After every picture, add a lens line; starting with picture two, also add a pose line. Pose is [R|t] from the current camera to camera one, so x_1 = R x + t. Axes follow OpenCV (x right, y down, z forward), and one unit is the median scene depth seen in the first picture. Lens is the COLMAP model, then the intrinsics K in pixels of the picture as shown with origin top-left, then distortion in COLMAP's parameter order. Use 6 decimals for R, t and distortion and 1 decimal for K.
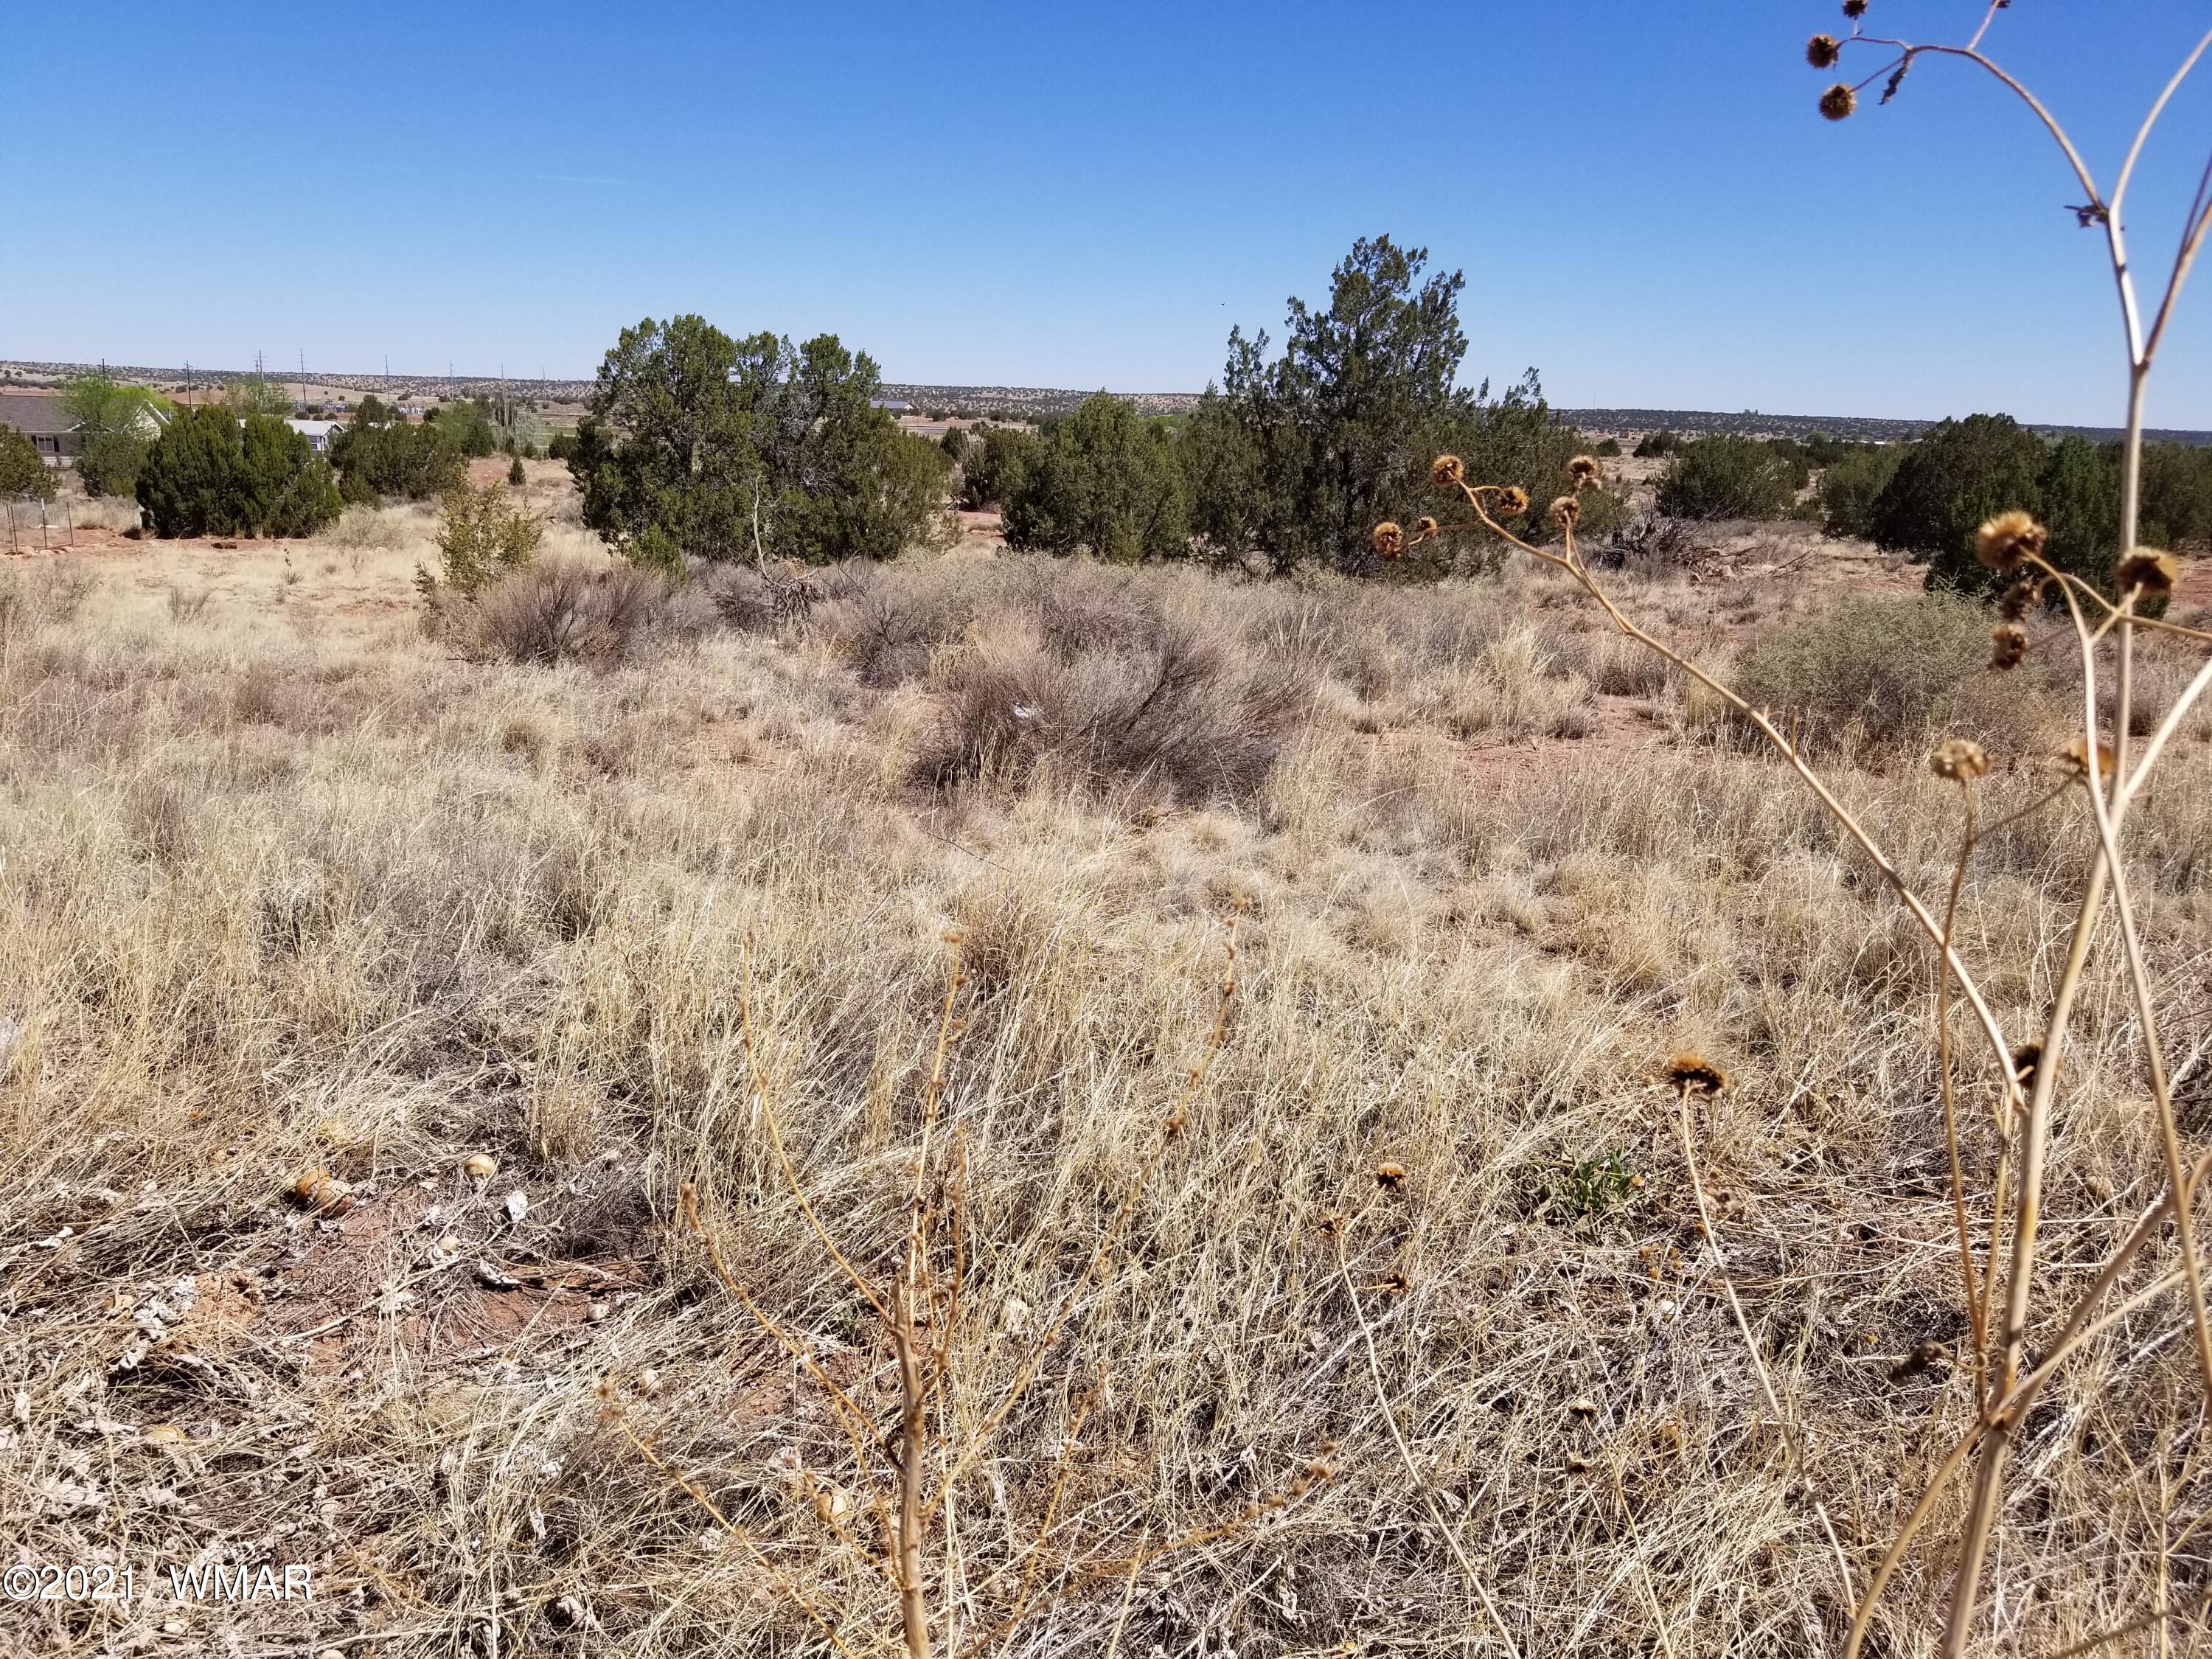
lens RADIAL K [[1728.9, 0, 1054.5], [0, 1728.9, 838.8], [0, 0, 1]] dist [0.065553, -0.108041]
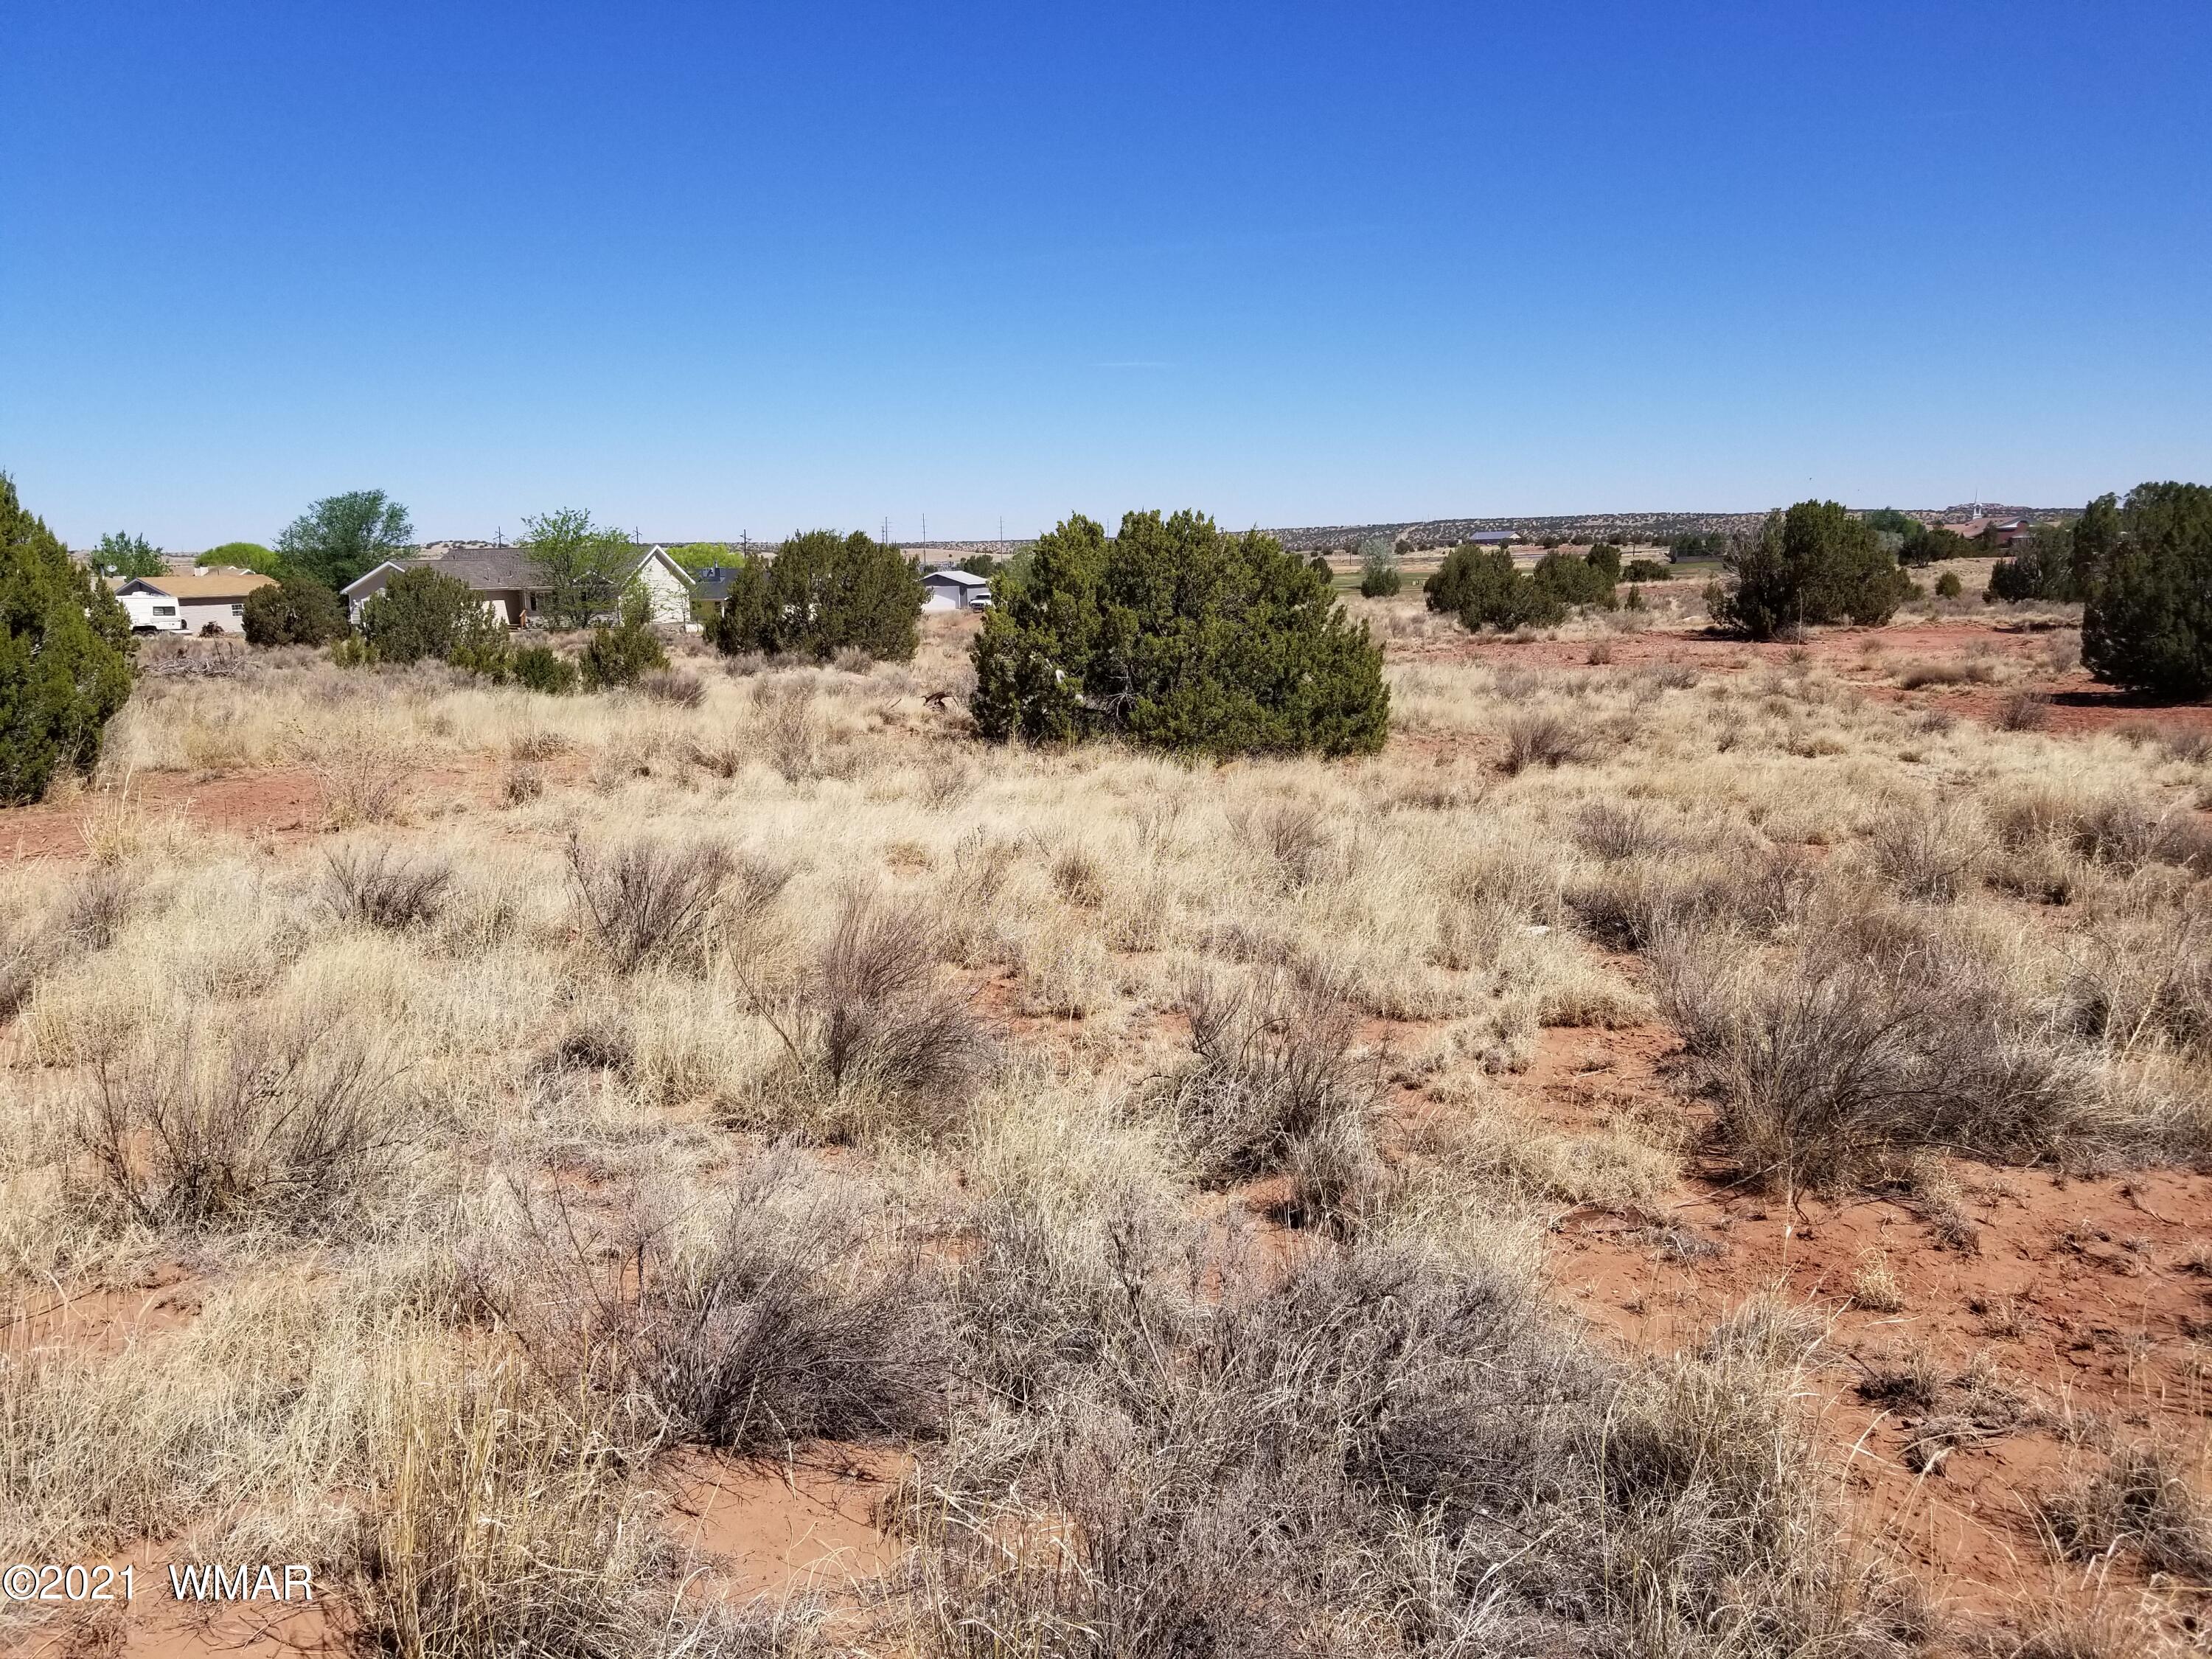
lens RADIAL K [[1728.9, 0, 1054.3], [0, 1728.9, 804.1], [0, 0, 1]] dist [0.065553, -0.108041]
pose [[0.944063, -0.000613, -0.329764, -0.239892], [-0.031730, 0.995190, -0.092686, -0.224362], [0.328234, 0.097965, 0.939503, 1.155939]]
